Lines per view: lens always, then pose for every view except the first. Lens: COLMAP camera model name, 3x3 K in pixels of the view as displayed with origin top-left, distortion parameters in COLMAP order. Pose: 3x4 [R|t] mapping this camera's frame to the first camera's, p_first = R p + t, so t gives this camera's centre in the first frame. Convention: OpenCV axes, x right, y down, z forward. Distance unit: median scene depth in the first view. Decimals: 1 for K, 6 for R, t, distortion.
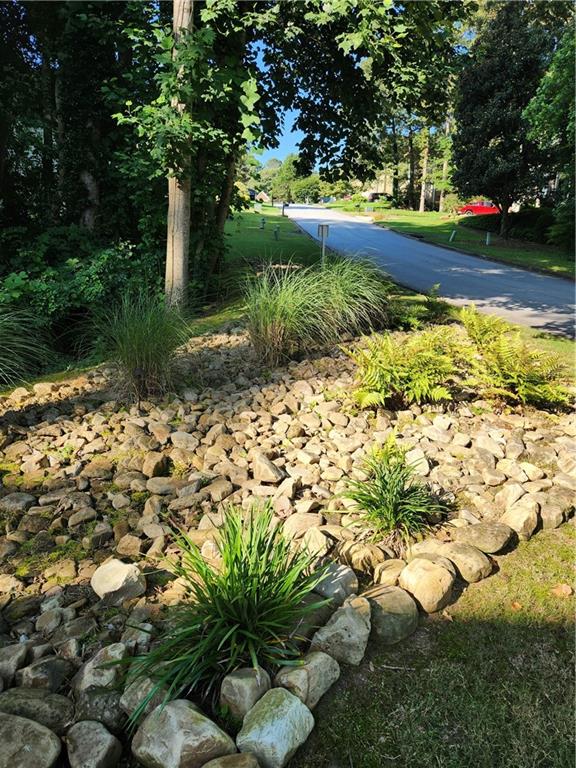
lens RADIAL K [[516.2, 0, 289.1], [0, 516.2, 382.0], [0, 0, 1]] dist [0.053347, -0.029012]
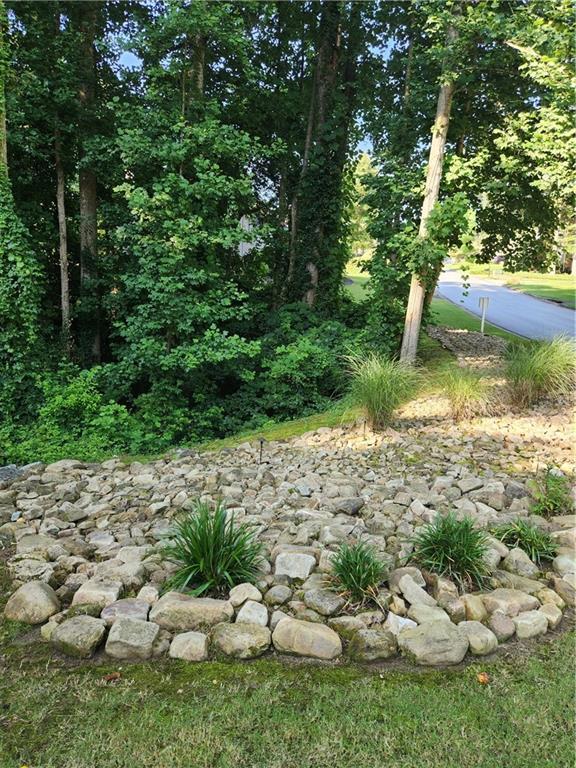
lens RADIAL K [[516.2, 0, 287.8], [0, 516.2, 386.9], [0, 0, 1]] dist [0.053347, -0.029012]
pose [[0.981140, 0.036996, -0.189723, -0.179644], [-0.053864, 0.994963, -0.084536, 0.033566], [0.185640, 0.093161, 0.978192, -0.294357]]
